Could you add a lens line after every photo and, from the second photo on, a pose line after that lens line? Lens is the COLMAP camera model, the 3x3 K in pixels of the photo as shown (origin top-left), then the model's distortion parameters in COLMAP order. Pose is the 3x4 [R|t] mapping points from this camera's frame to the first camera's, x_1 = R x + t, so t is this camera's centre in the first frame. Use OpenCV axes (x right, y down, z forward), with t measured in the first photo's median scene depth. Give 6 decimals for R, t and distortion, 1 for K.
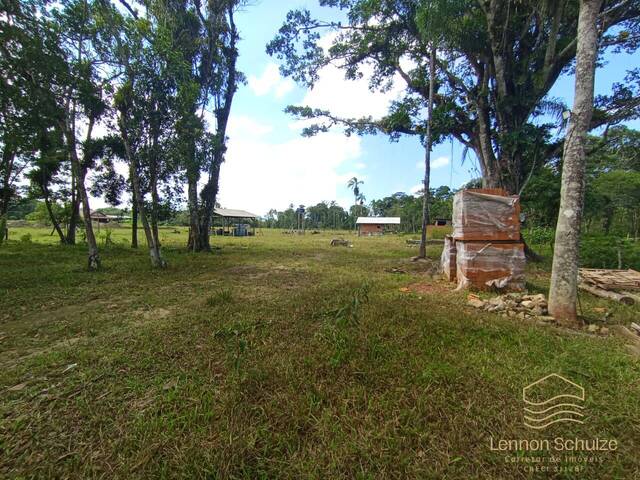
lens RADIAL K [[300.3, 0, 312.6], [0, 300.3, 244.0], [0, 0, 1]] dist [-0.010170, 0.000321]
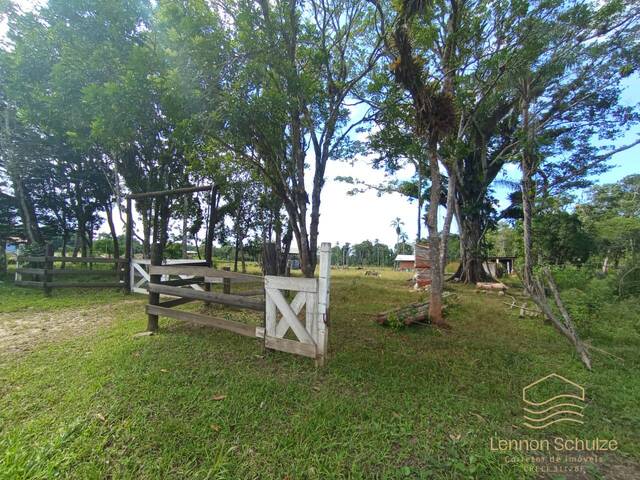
lens RADIAL K [[300.3, 0, 312.6], [0, 300.3, 244.0], [0, 0, 1]] dist [-0.010170, 0.000321]
pose [[0.988222, 0.004898, -0.152946, 0.024362], [-0.023452, 0.992528, -0.119741, 0.027141], [0.151217, 0.121918, 0.980953, -0.339040]]
